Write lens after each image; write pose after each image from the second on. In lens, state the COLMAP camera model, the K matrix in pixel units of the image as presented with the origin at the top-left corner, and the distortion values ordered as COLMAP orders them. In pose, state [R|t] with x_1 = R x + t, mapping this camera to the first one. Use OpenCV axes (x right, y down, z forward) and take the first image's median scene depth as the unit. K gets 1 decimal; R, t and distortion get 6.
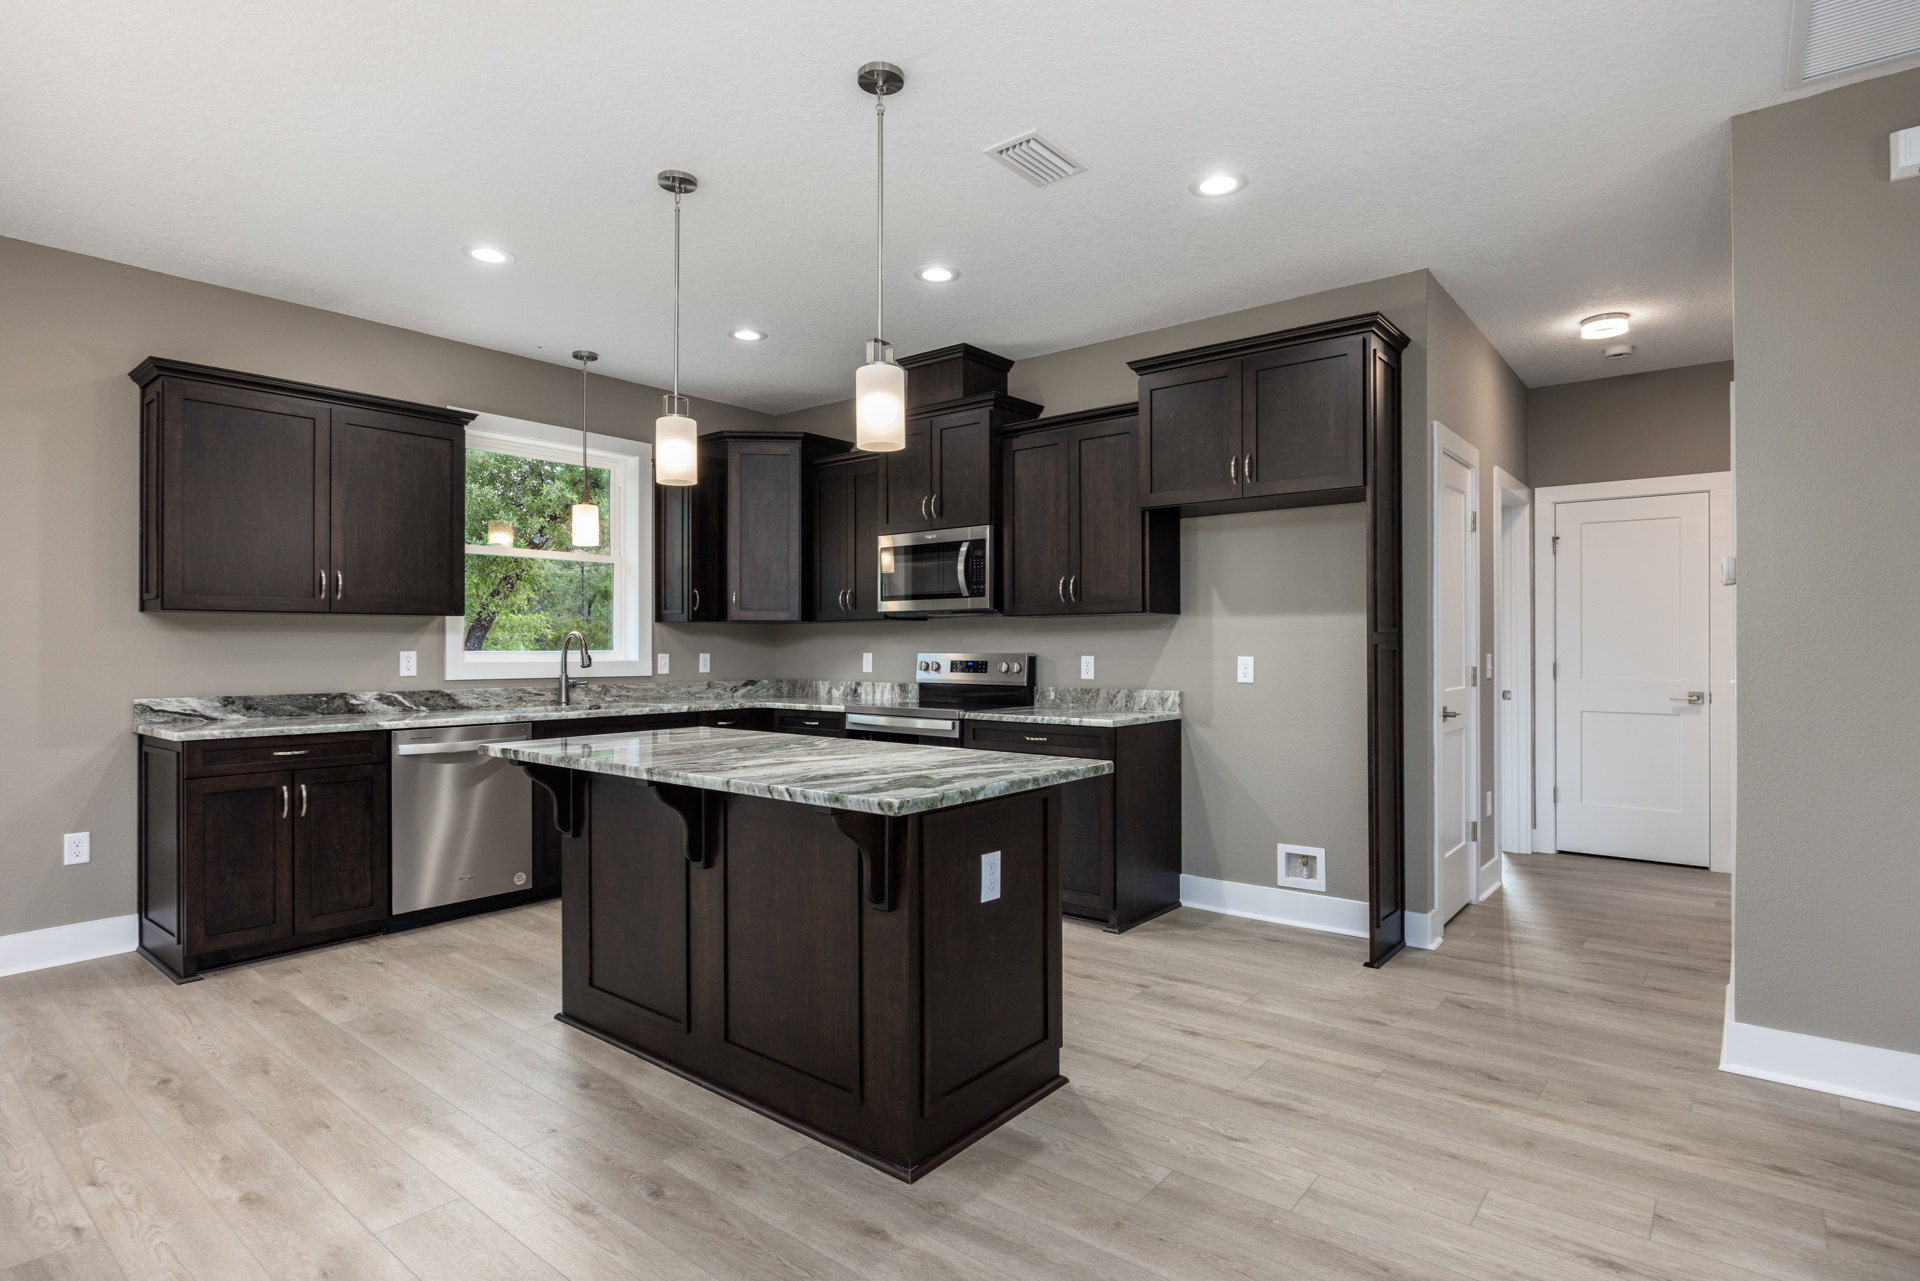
lens RADIAL K [[957.9, 0, 1022.9], [0, 957.9, 641.2], [0, 0, 1]] dist [-0.003864, -0.001092]
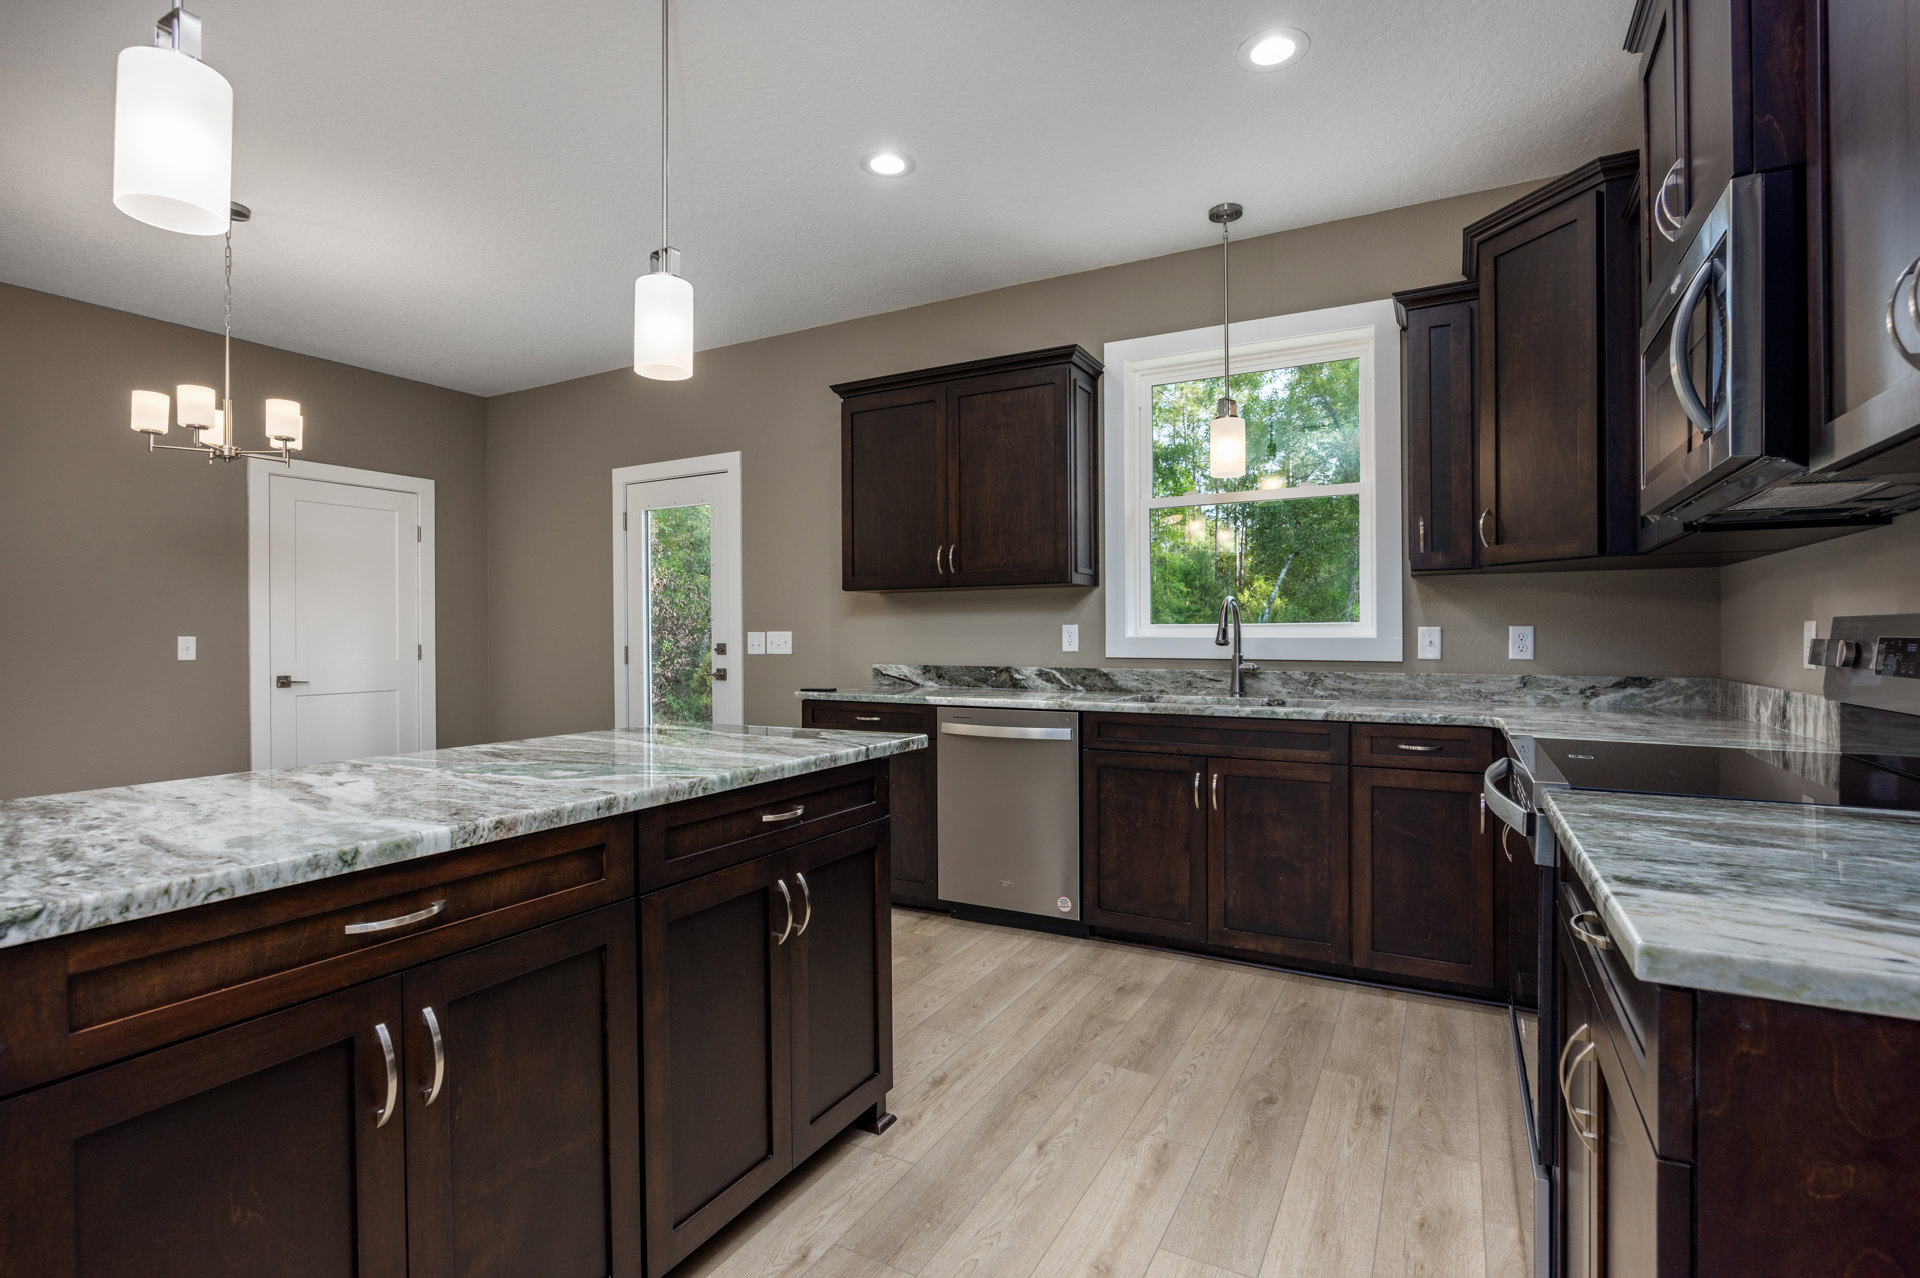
lens RADIAL K [[937.1, 0, 951.5], [0, 937.1, 633.6], [0, 0, 1]] dist [-0.013450, 0.001665]
pose [[0.125762, -0.002056, -0.992058, 0.238041], [0.010522, 0.999944, -0.000738, 0.018721], [0.992005, -0.010345, 0.125777, 0.782233]]
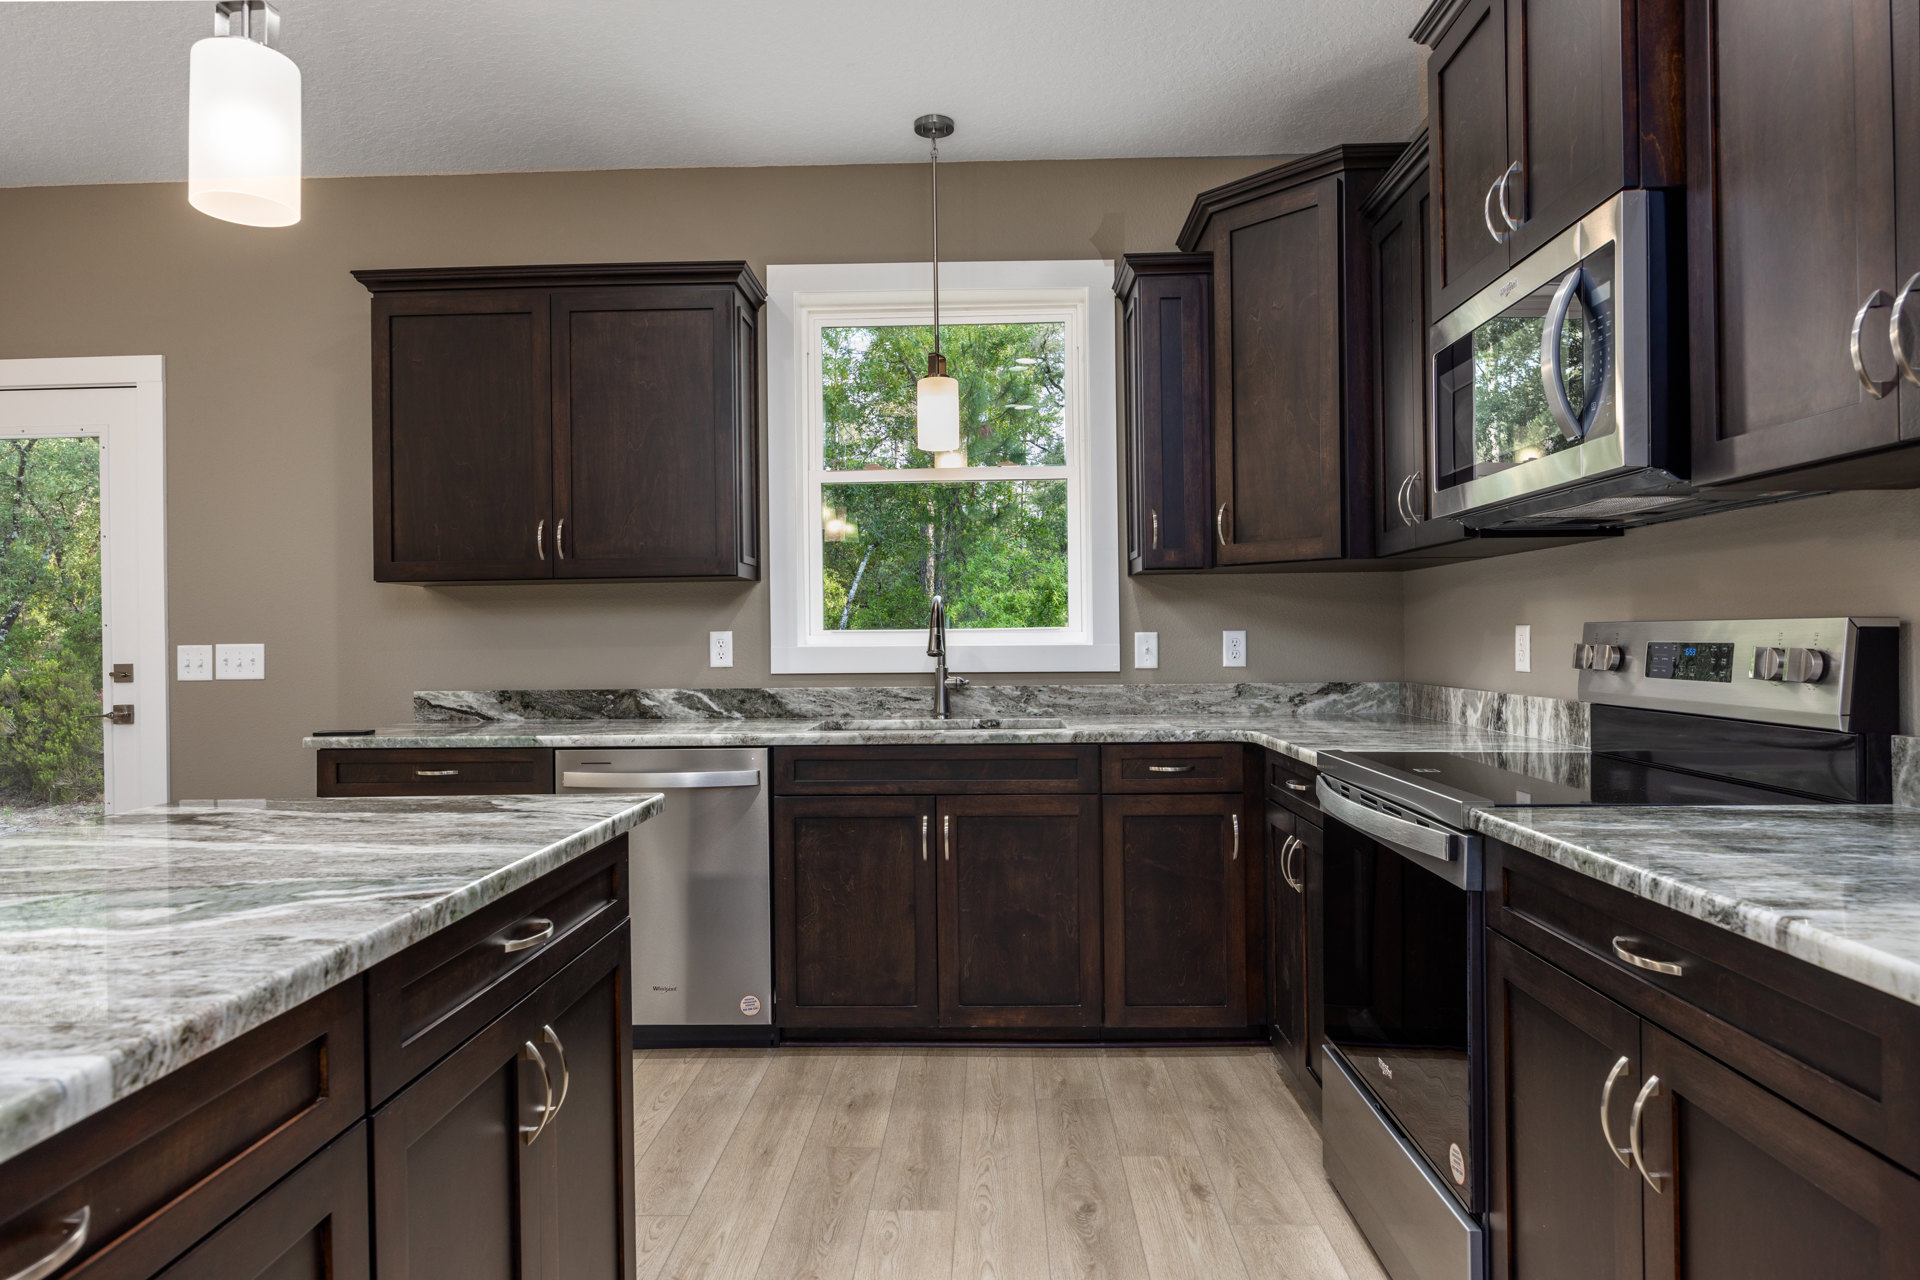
lens RADIAL K [[1166.6, 0, 985.5], [0, 1166.6, 627.5], [0, 0, 1]] dist [-0.005257, -0.000305]
pose [[0.576854, -0.013507, -0.816735, 0.158329], [0.017588, 0.999837, -0.004112, 0.014725], [0.816658, -0.011992, 0.576998, 0.676778]]
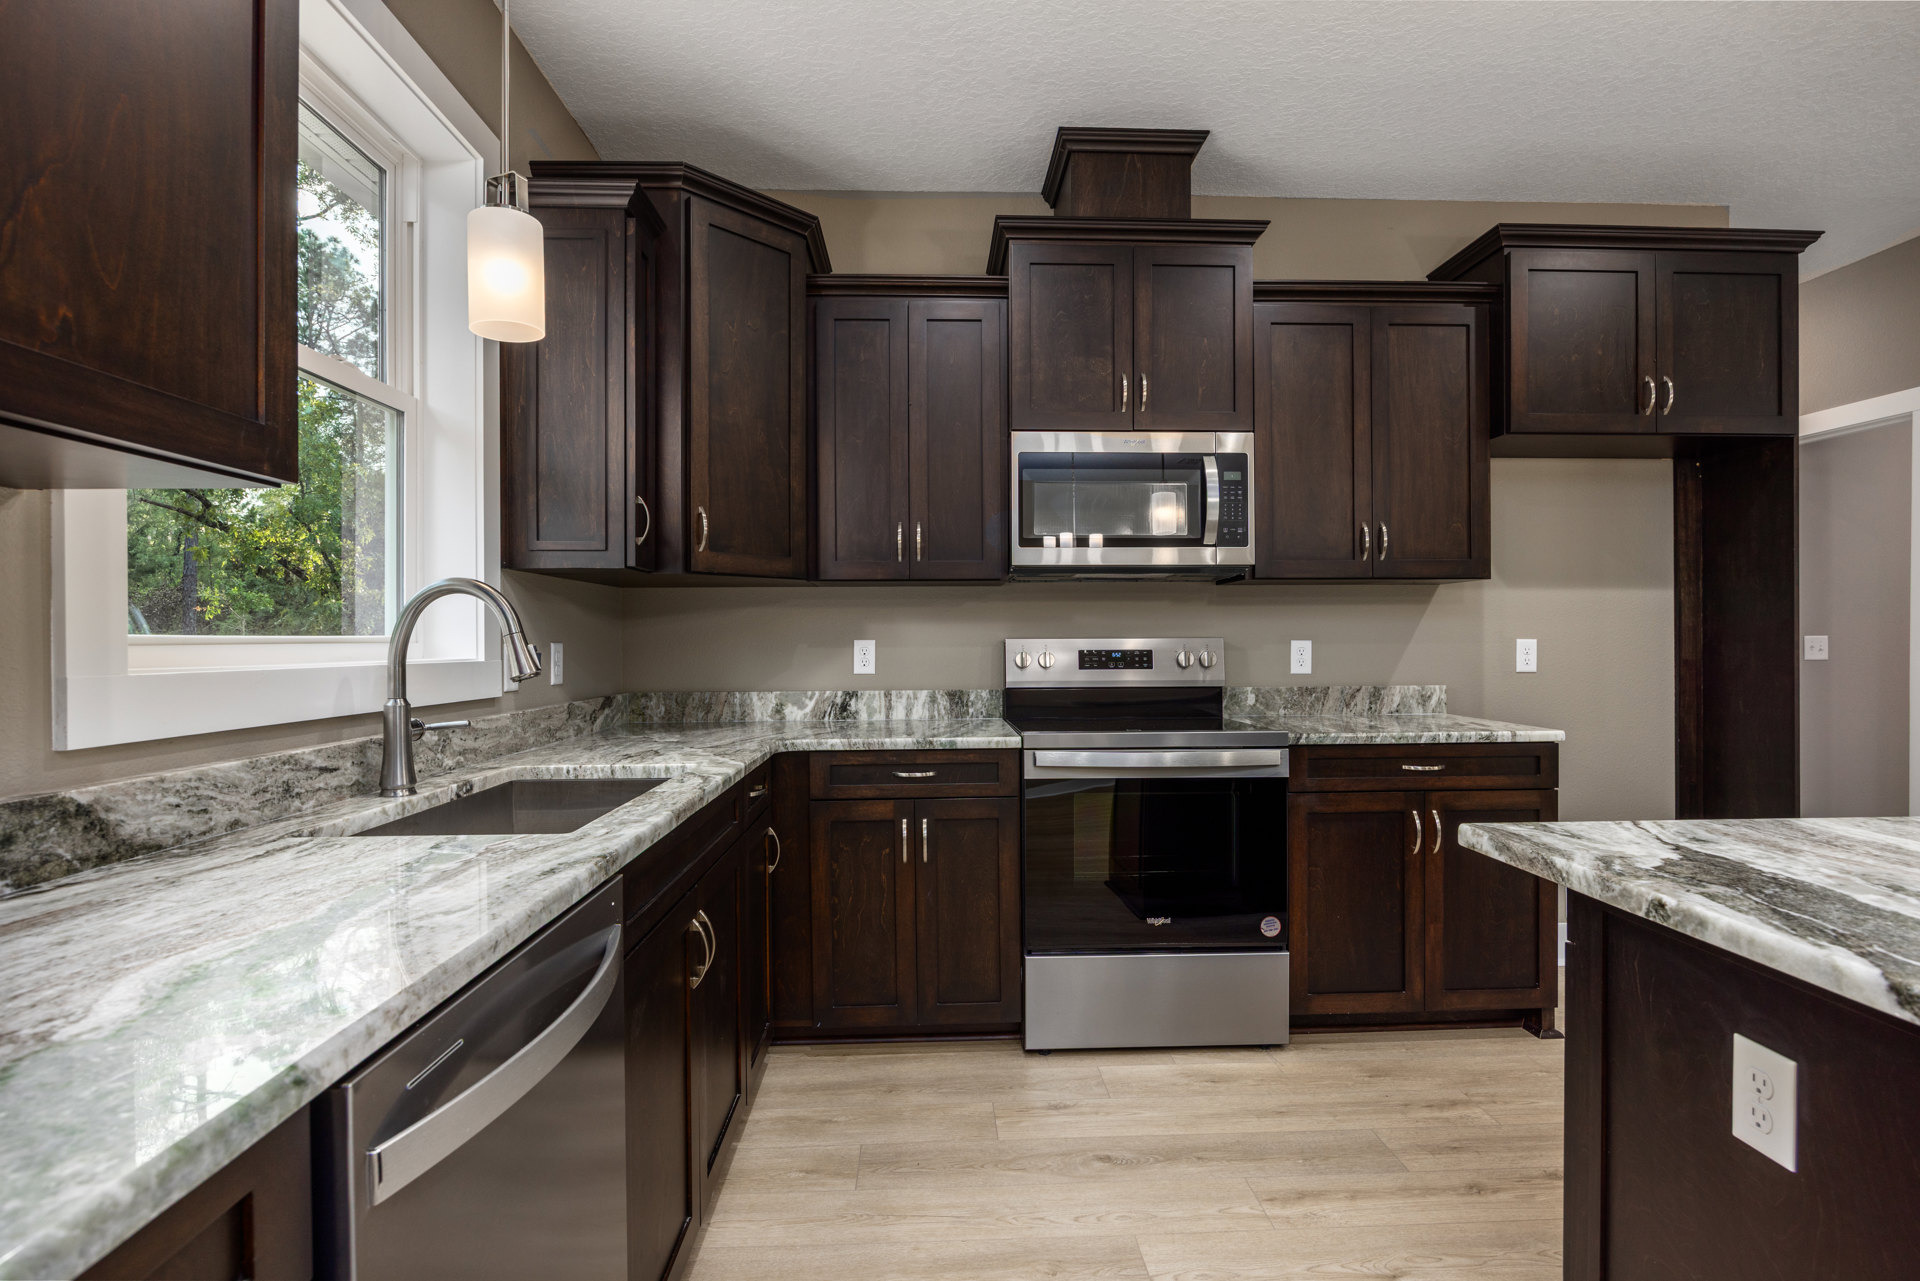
lens RADIAL K [[906.9, 0, 998.4], [0, 906.9, 644.4], [0, 0, 1]] dist [-0.002682, -0.000265]
pose [[0.774560, -0.007721, 0.632453, -0.586982], [0.000849, 0.999937, 0.011167, 0.011727], [-0.632499, -0.008112, 0.774518, 0.698229]]
